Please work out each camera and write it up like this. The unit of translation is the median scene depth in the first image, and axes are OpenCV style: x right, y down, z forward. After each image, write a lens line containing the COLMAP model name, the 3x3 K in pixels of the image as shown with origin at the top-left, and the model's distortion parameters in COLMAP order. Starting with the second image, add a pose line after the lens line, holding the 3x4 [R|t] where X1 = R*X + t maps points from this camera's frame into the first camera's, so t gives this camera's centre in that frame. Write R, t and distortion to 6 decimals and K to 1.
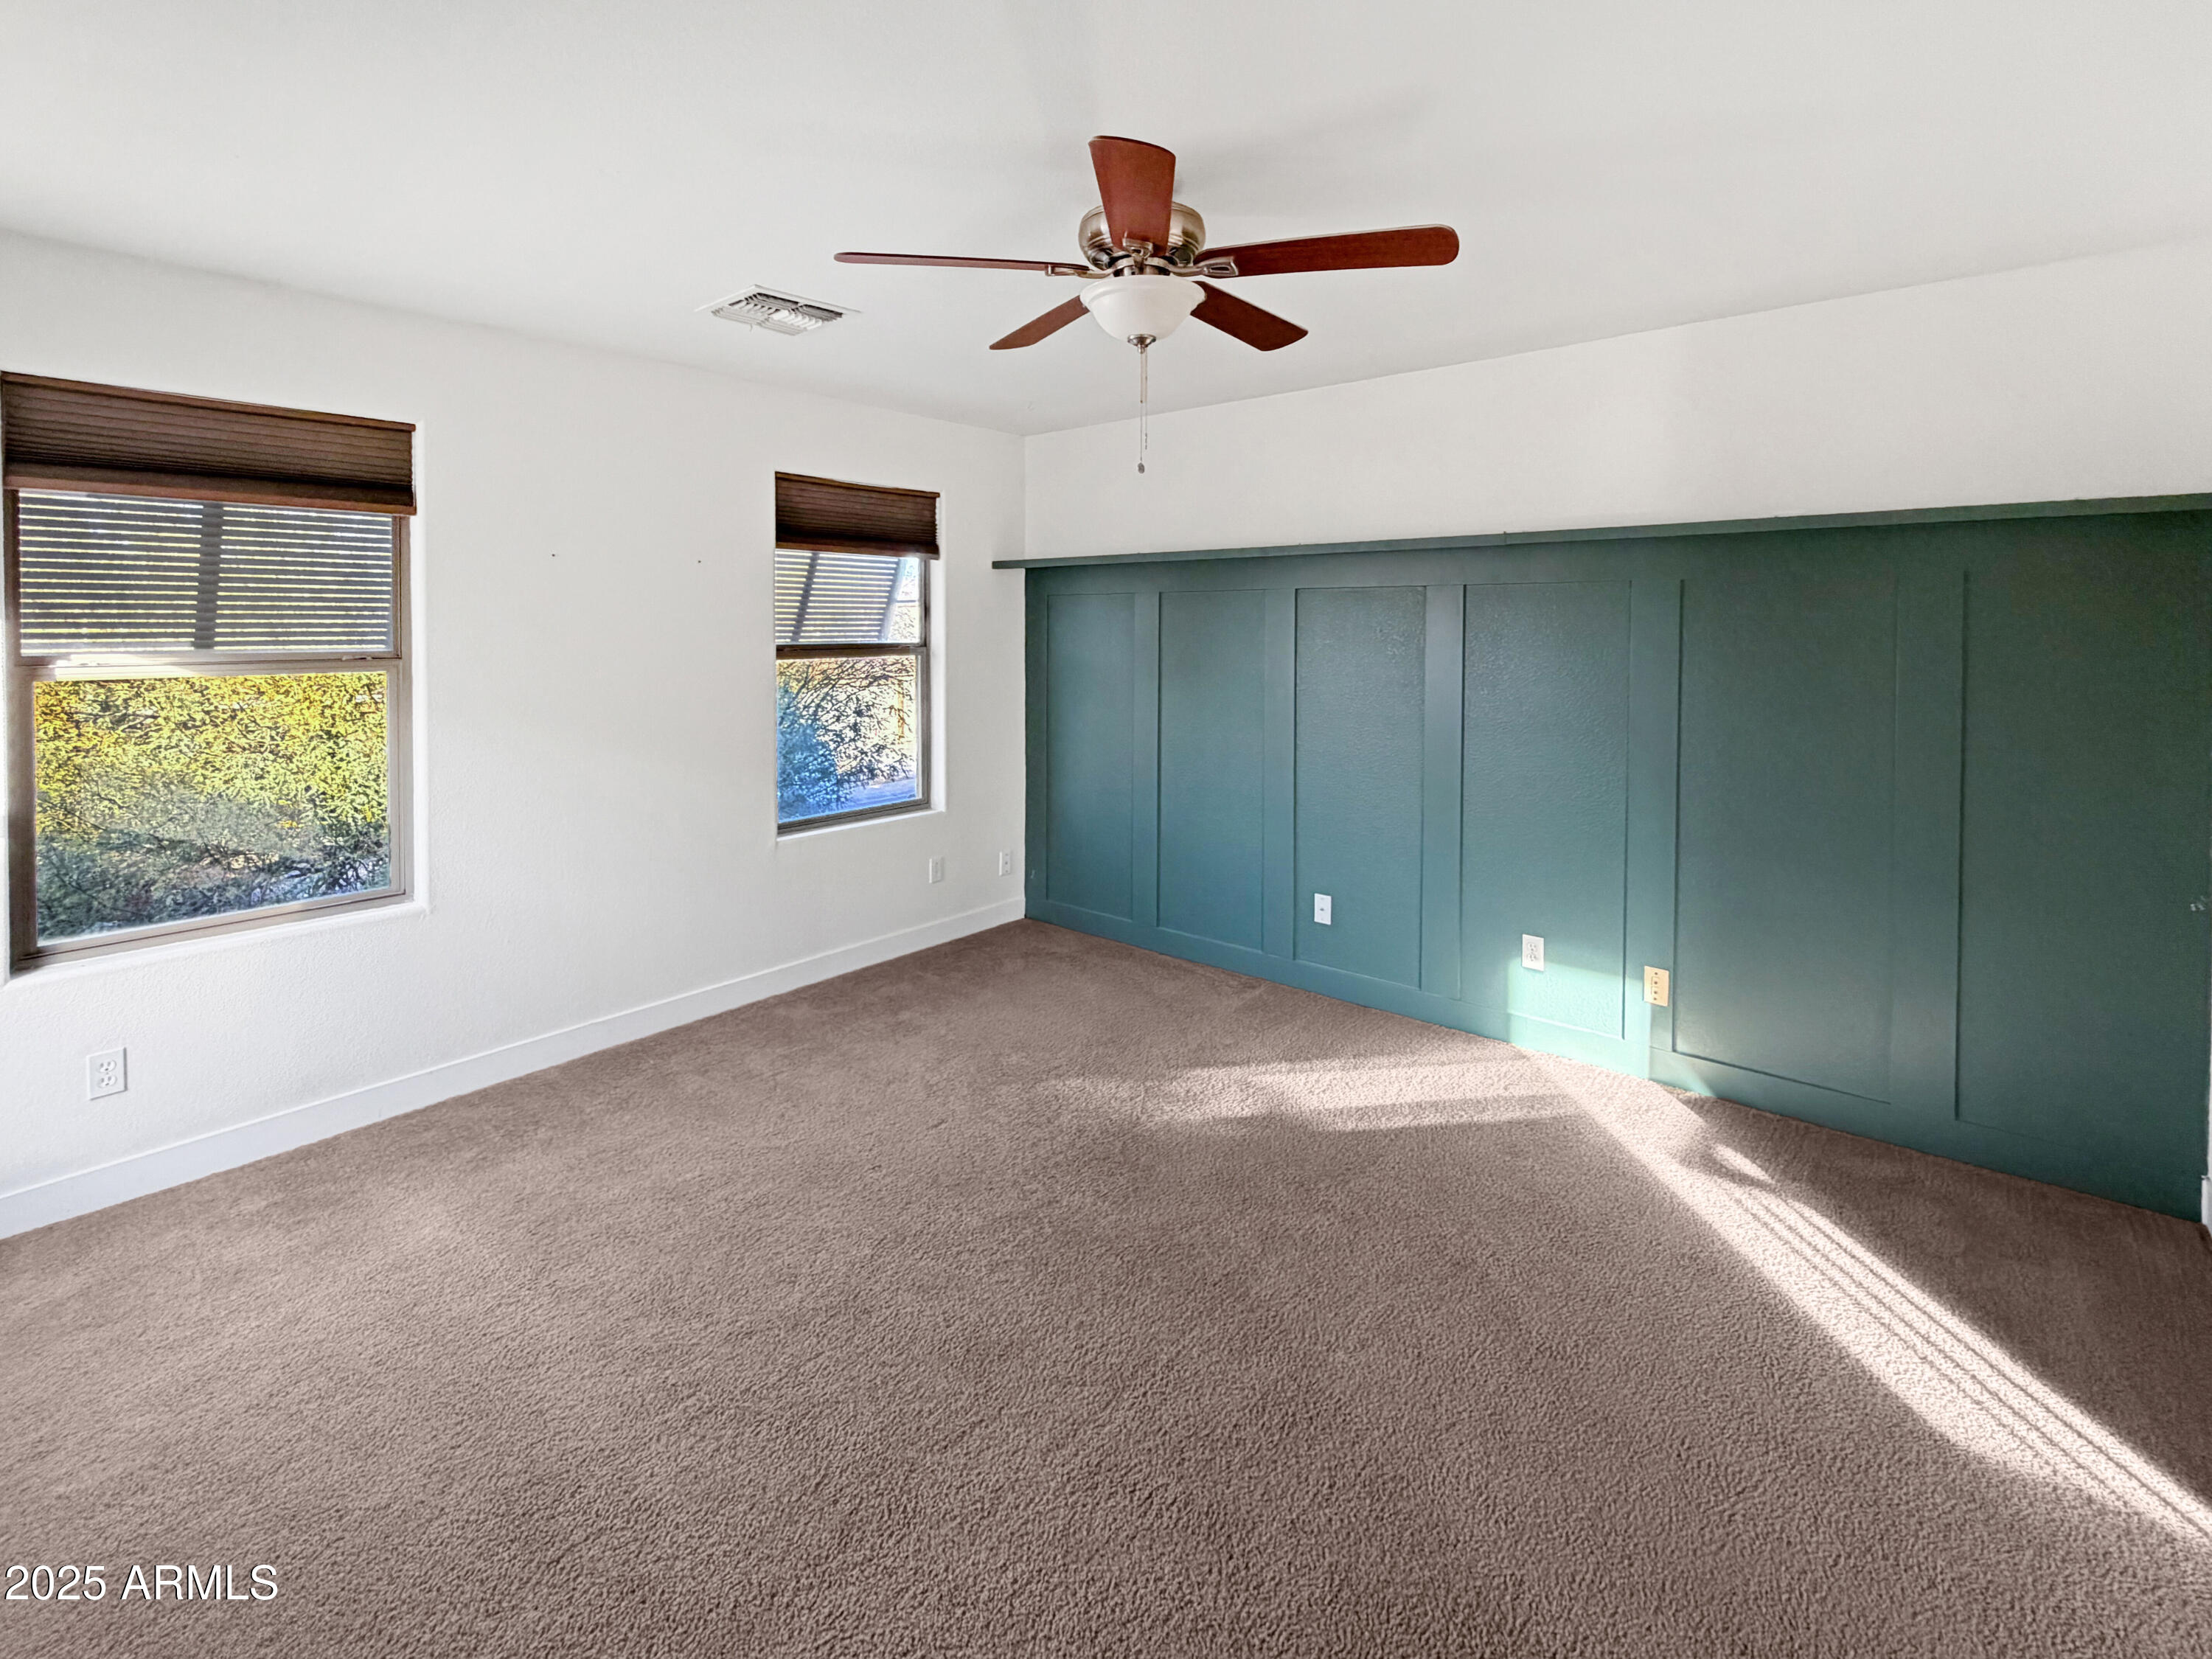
lens RADIAL K [[893.9, 0, 1106.0], [0, 893.9, 829.5], [0, 0, 1]] dist [0.000678, 0.000019]
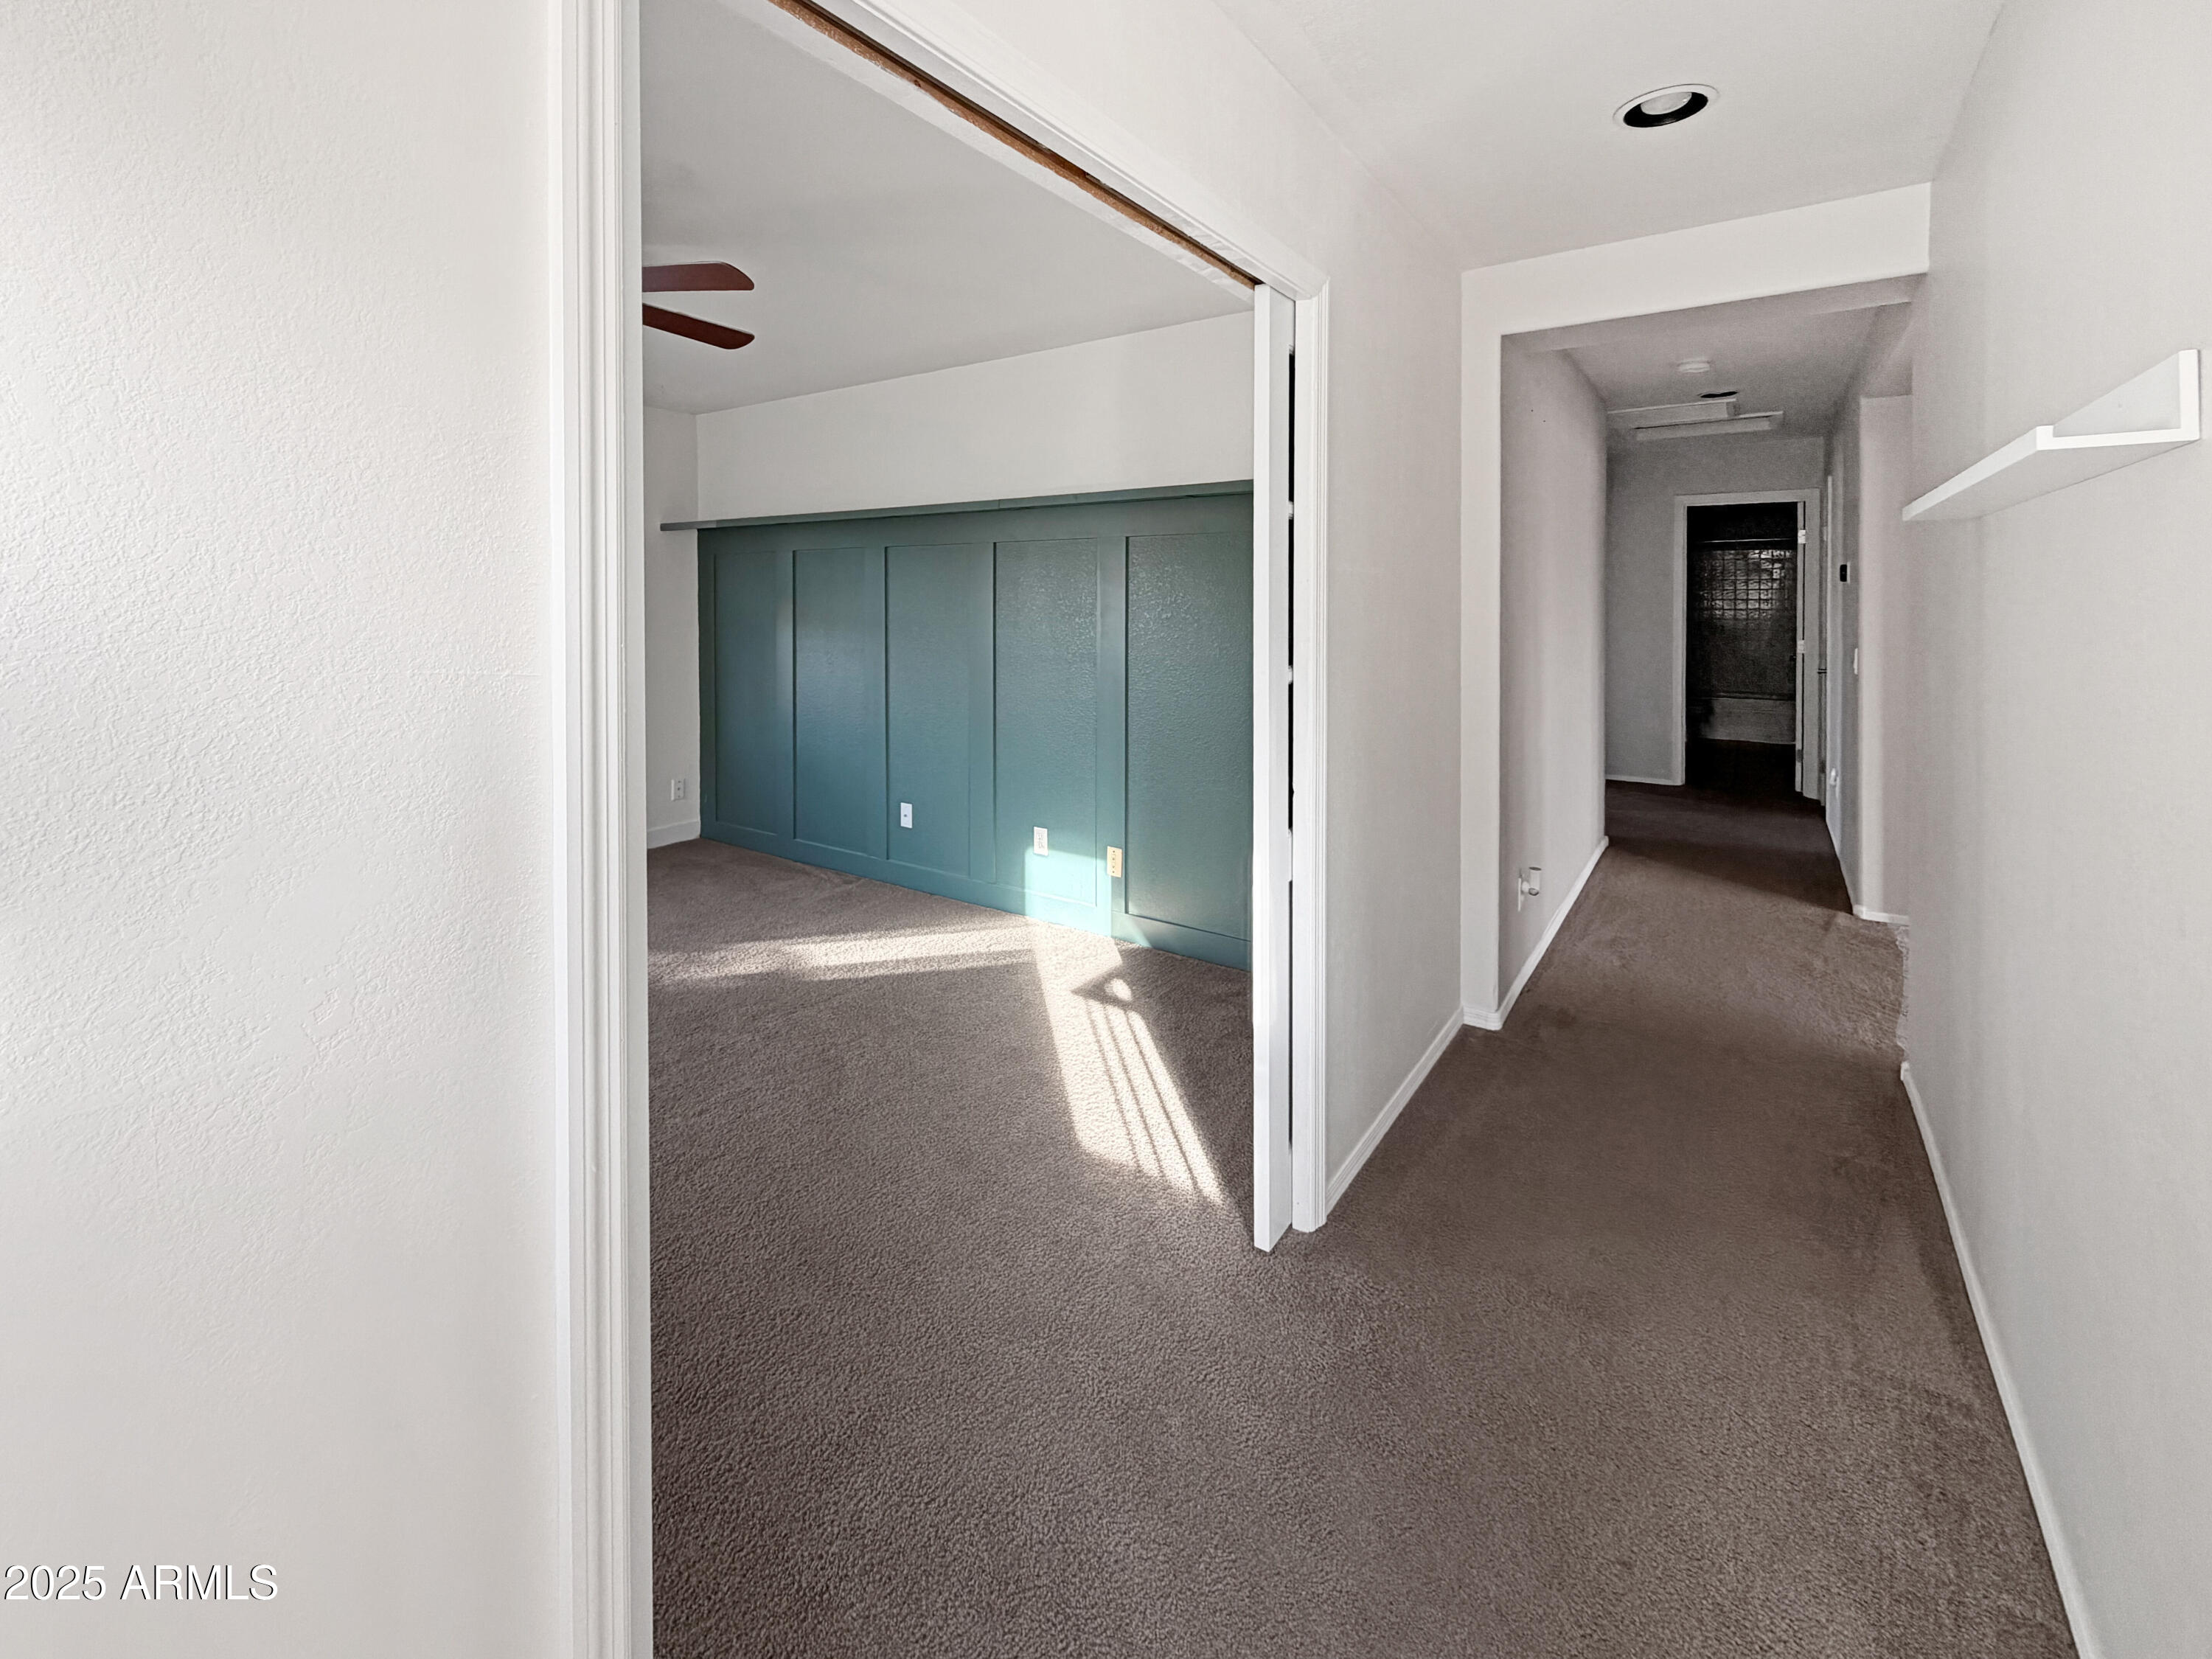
lens RADIAL K [[896.6, 0, 1106.9], [0, 896.6, 811.1], [0, 0, 1]] dist [0.001407, -0.000155]
pose [[0.998876, -0.028329, 0.037995, 0.521568], [0.027246, 0.999215, 0.028747, 0.063169], [-0.038779, -0.027679, 0.998864, -0.226371]]
